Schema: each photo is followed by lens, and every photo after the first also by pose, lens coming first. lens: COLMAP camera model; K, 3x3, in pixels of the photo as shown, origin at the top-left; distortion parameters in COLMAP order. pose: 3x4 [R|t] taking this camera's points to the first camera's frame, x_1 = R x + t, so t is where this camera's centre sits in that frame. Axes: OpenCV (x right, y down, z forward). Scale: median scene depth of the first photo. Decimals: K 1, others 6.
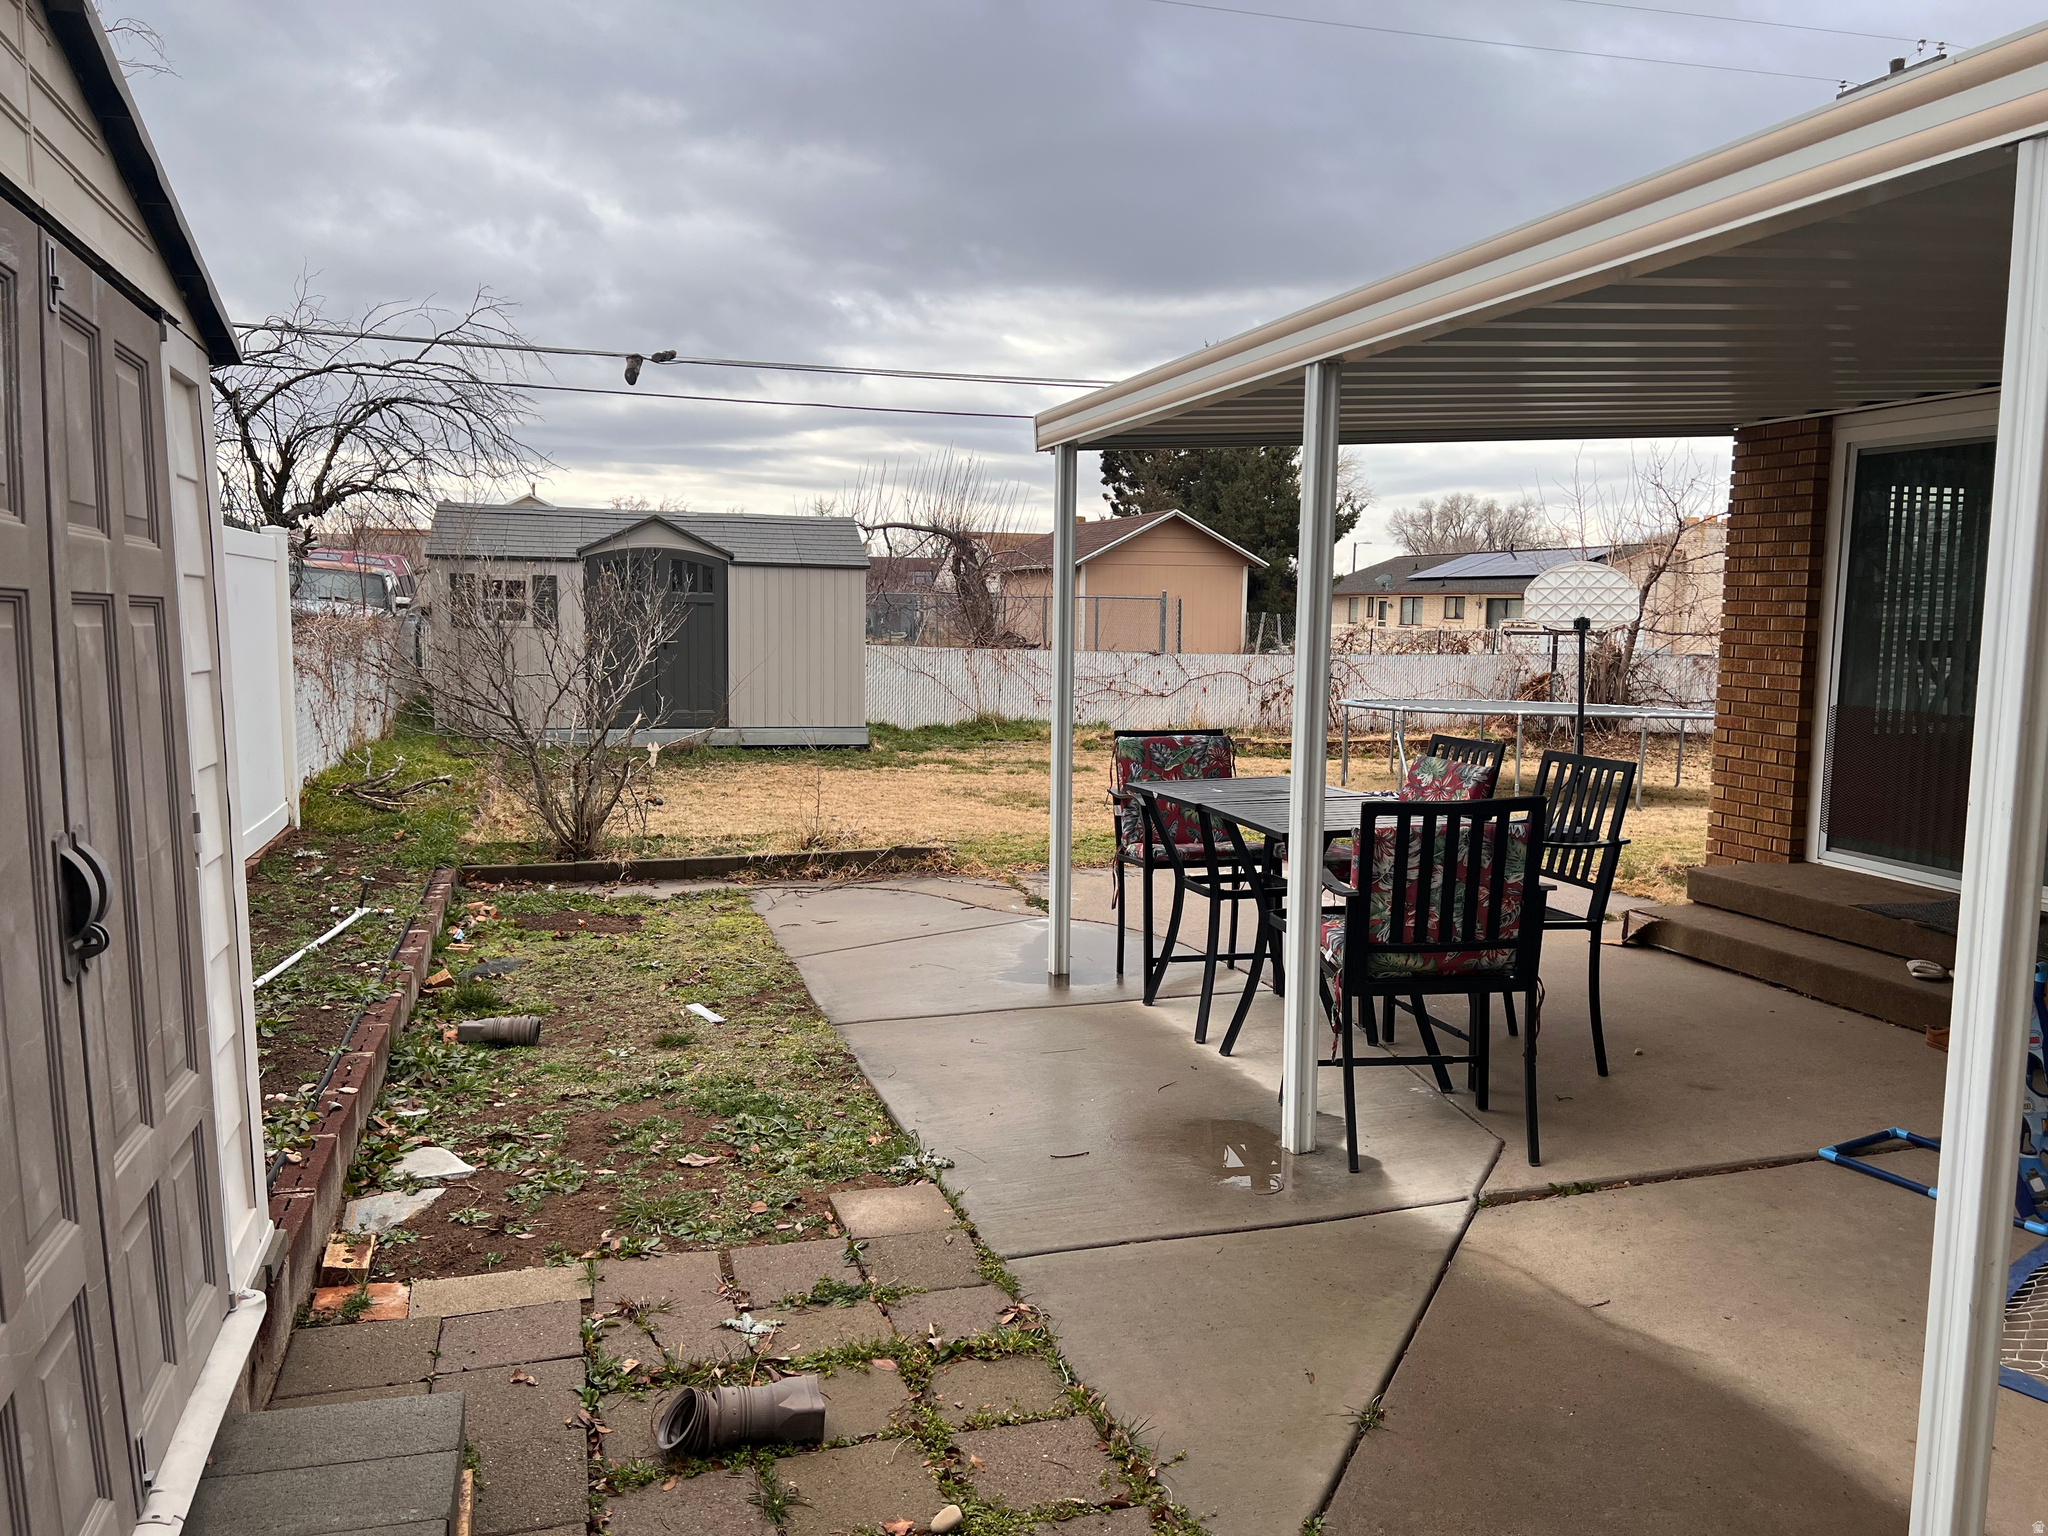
lens RADIAL K [[1545.6, 0, 1019.4], [0, 1545.6, 776.6], [0, 0, 1]] dist [0.049109, -0.047957]
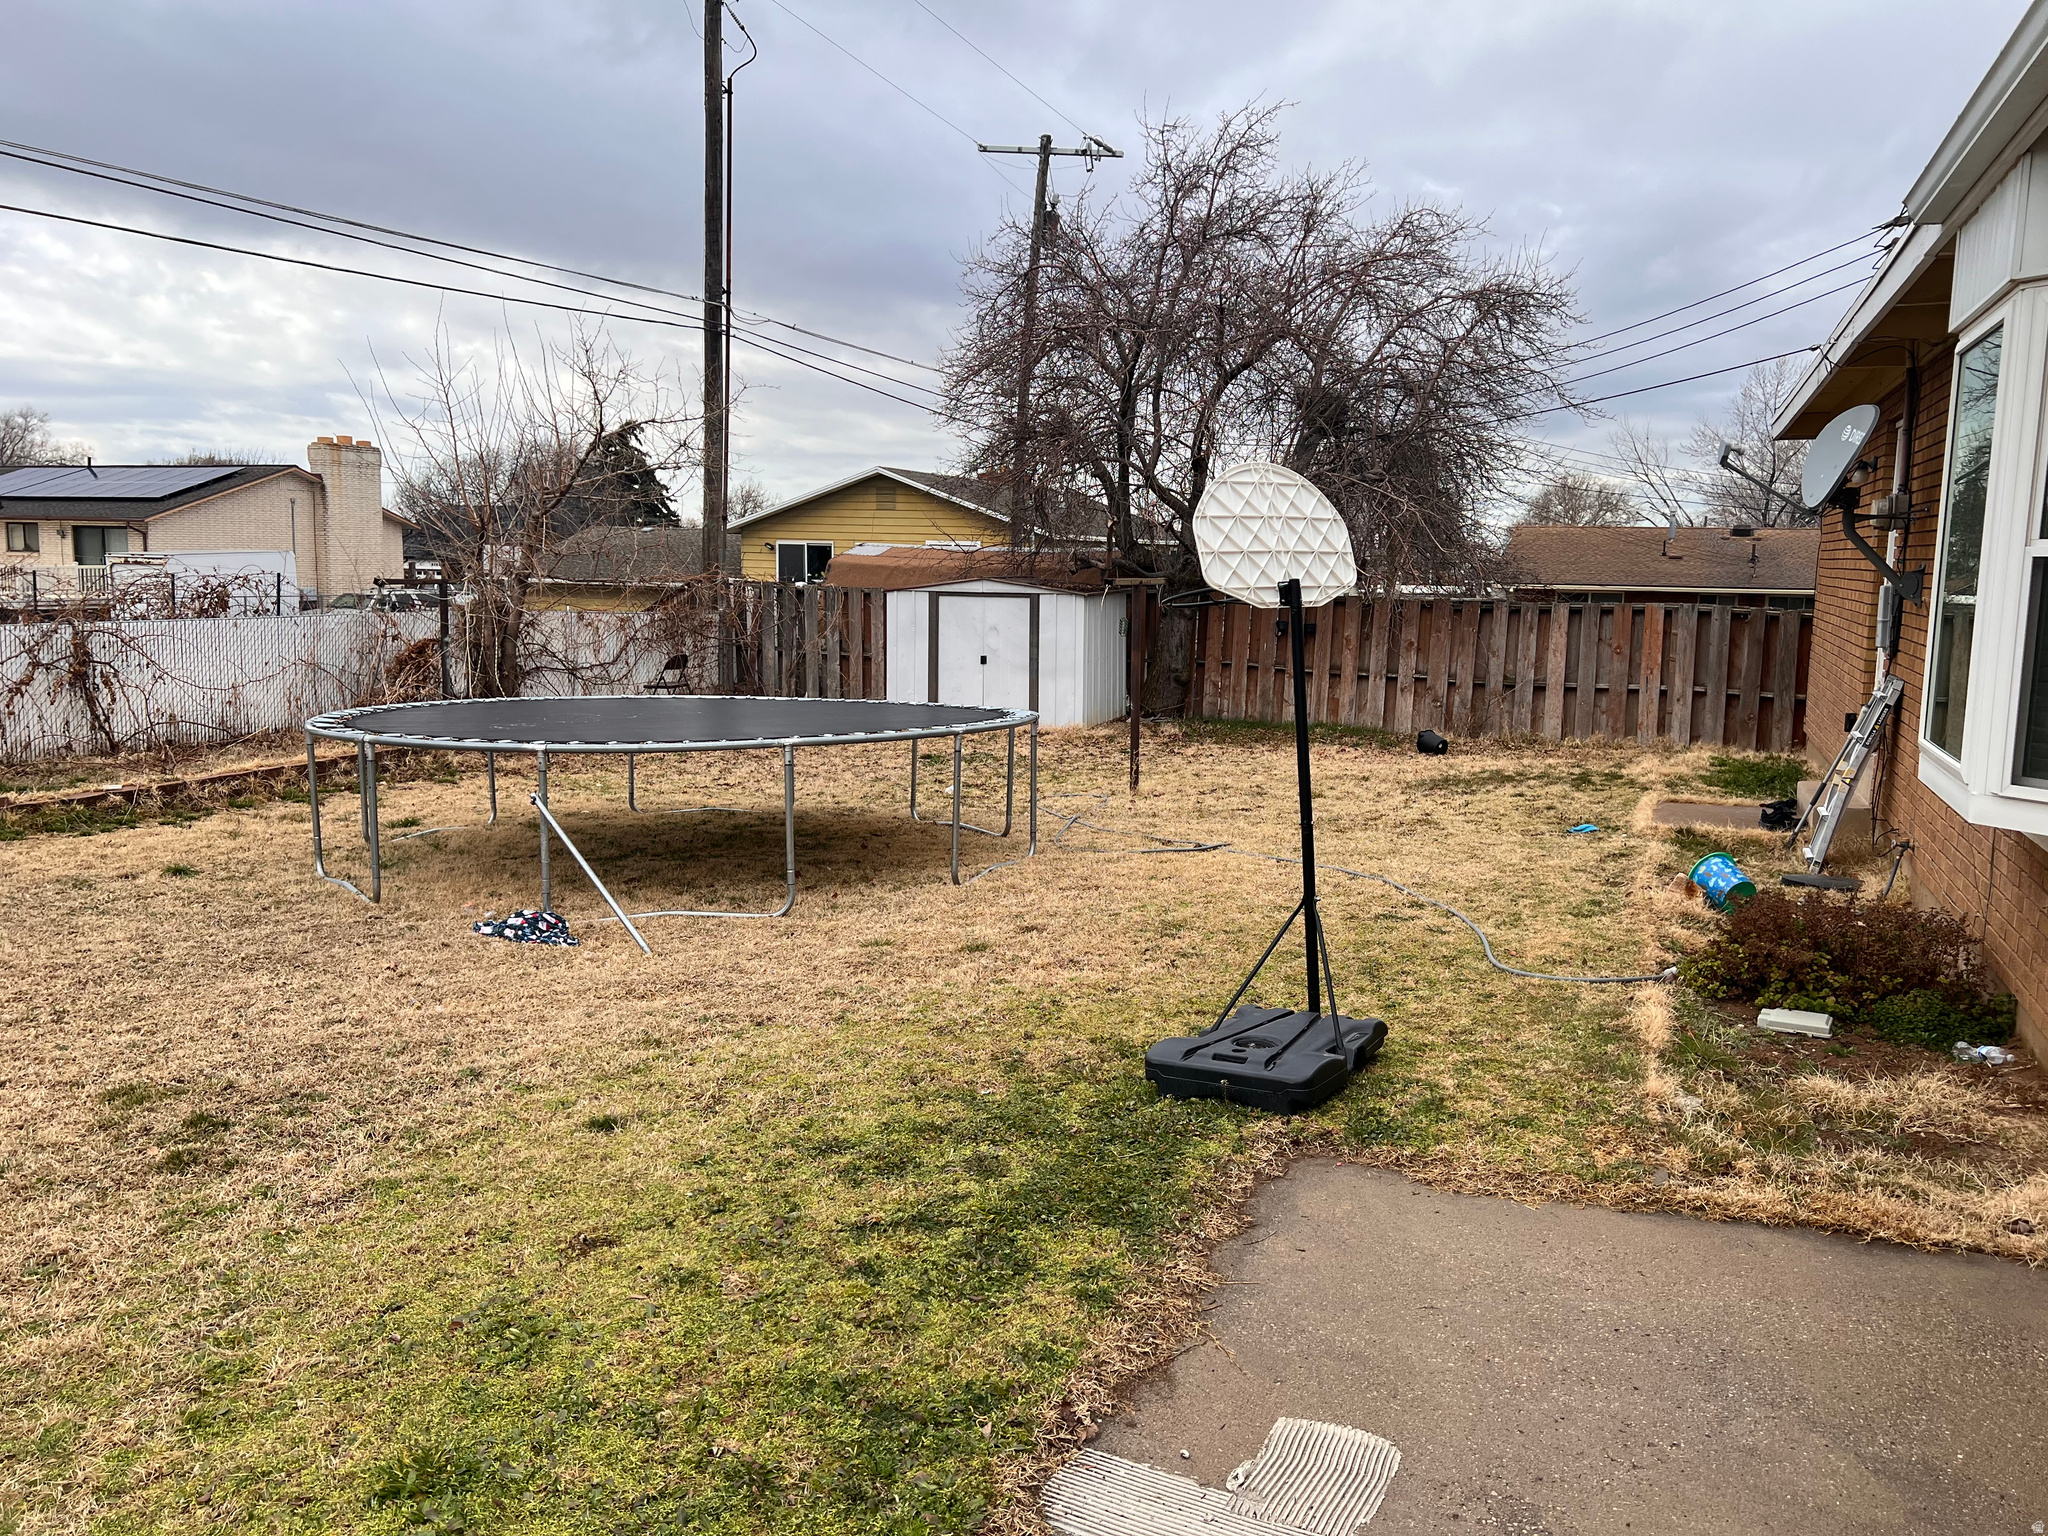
lens RADIAL K [[1545.6, 0, 1019.4], [0, 1545.6, 776.6], [0, 0, 1]] dist [0.049109, -0.047957]
pose [[0.637951, -0.107131, 0.762589, -0.029945], [0.074411, 0.994218, 0.077422, -0.045146], [-0.766474, 0.007354, 0.642234, 0.401332]]
